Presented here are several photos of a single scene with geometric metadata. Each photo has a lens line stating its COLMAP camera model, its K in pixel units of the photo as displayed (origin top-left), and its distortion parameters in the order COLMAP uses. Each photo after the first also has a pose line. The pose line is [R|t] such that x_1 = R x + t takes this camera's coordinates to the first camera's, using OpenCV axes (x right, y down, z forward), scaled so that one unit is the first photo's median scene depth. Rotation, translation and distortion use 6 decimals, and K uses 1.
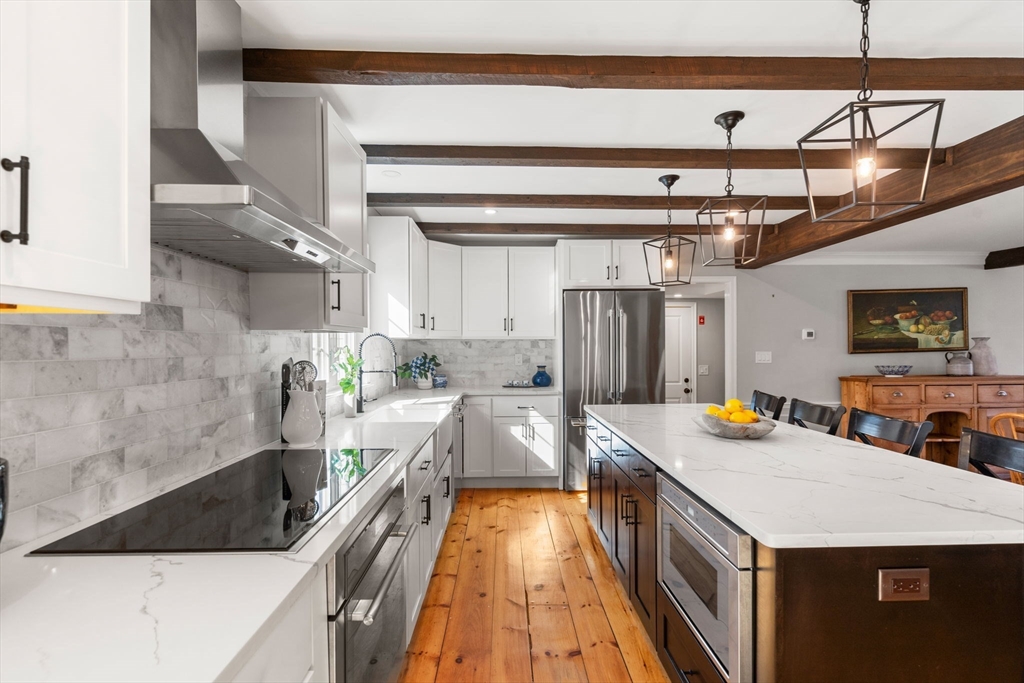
lens RADIAL K [[465.1, 0, 512.0], [0, 465.1, 341.5], [0, 0, 1]] dist [-0.003223, -0.000323]
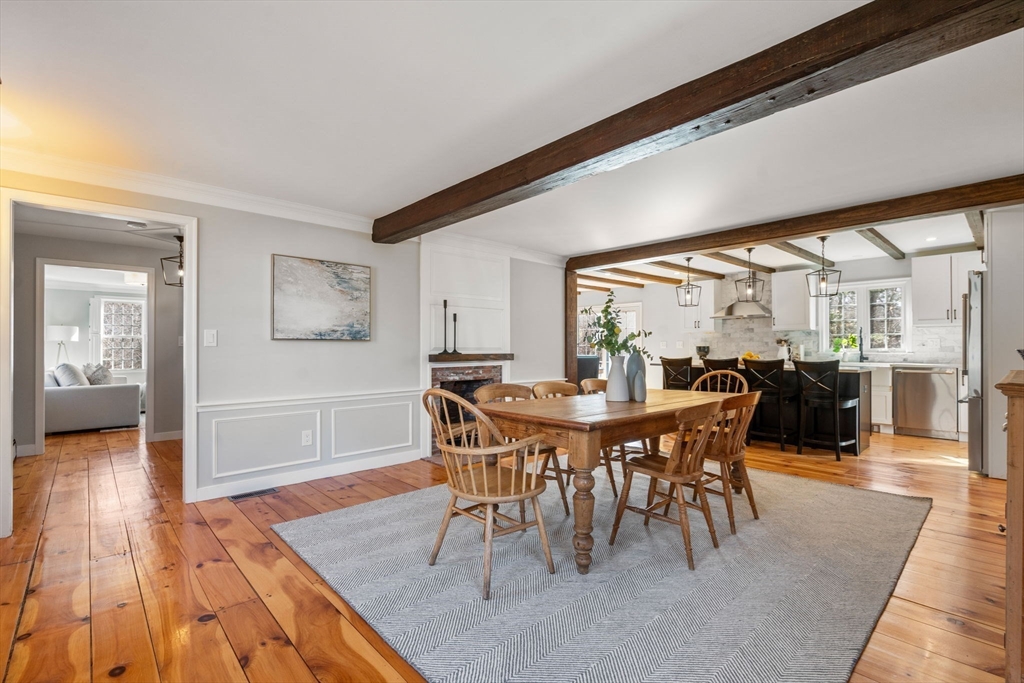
lens RADIAL K [[465.1, 0, 512.0], [0, 465.1, 341.5], [0, 0, 1]] dist [-0.003223, -0.000323]
pose [[-0.752752, 0.001465, -0.658302, 2.004306], [0.013302, 0.999827, -0.012986, 0.045860], [0.658170, -0.018532, -0.752642, 1.297888]]
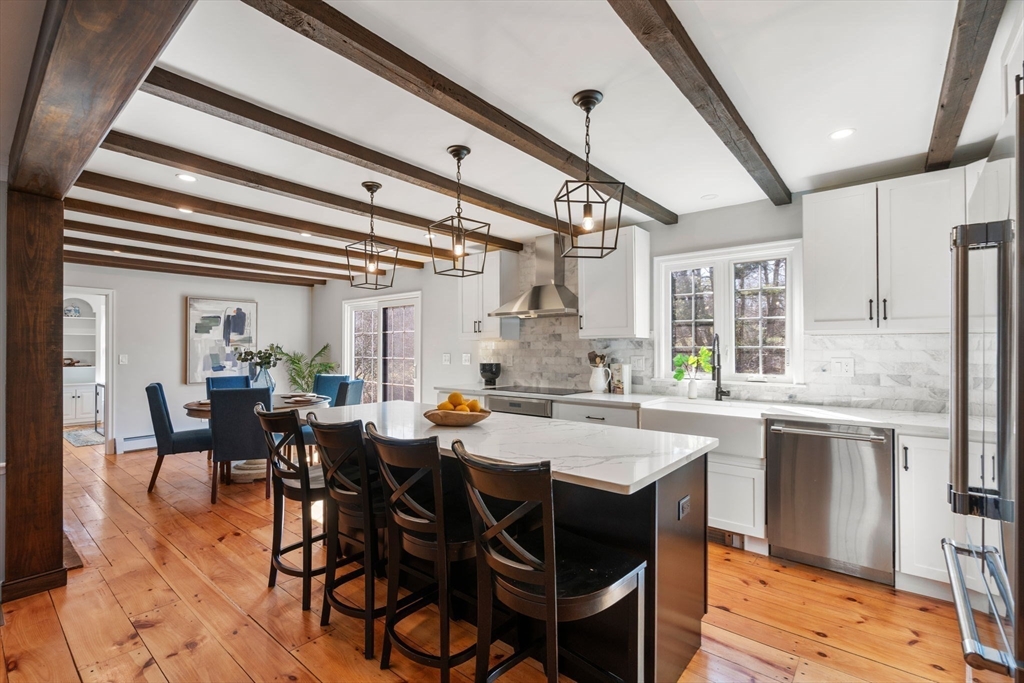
lens RADIAL K [[465.1, 0, 512.0], [0, 465.1, 341.5], [0, 0, 1]] dist [-0.003223, -0.000323]
pose [[-0.652011, 0.001288, -0.758209, 0.770669], [0.014269, 0.999842, -0.010573, 0.003080], [0.758076, -0.017713, -0.651926, 1.133407]]
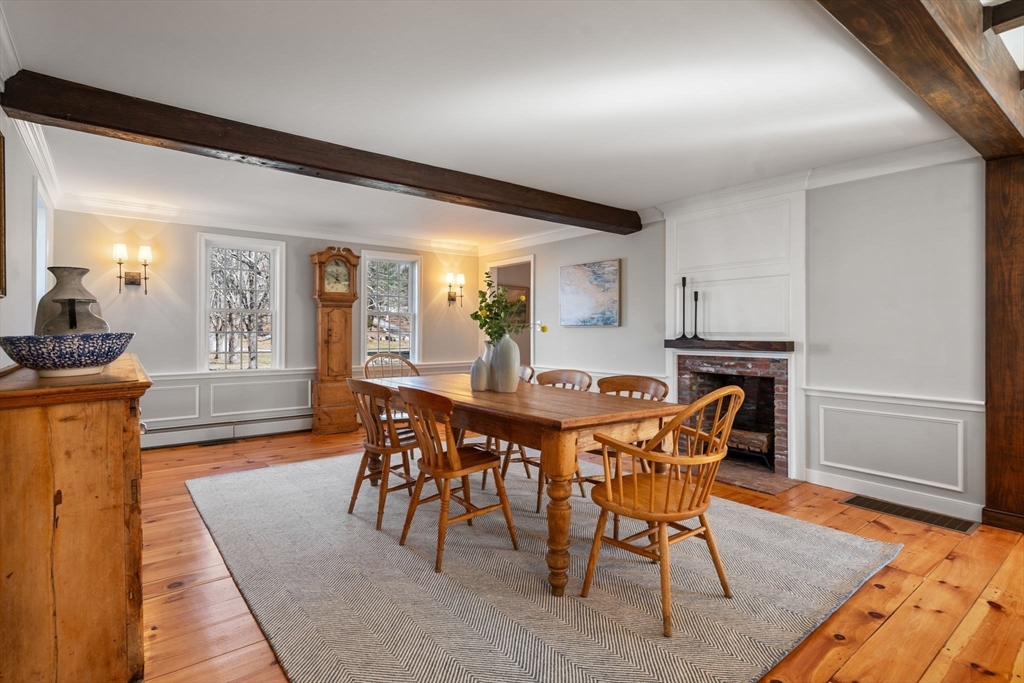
lens RADIAL K [[506.3, 0, 512.0], [0, 506.3, 341.5], [0, 0, 1]] dist [-0.002968, -0.000604]
pose [[-0.598850, -0.007119, 0.800830, 0.537164], [-0.005994, 0.999972, 0.004407, 0.063557], [-0.800839, -0.002162, -0.598876, 1.265615]]
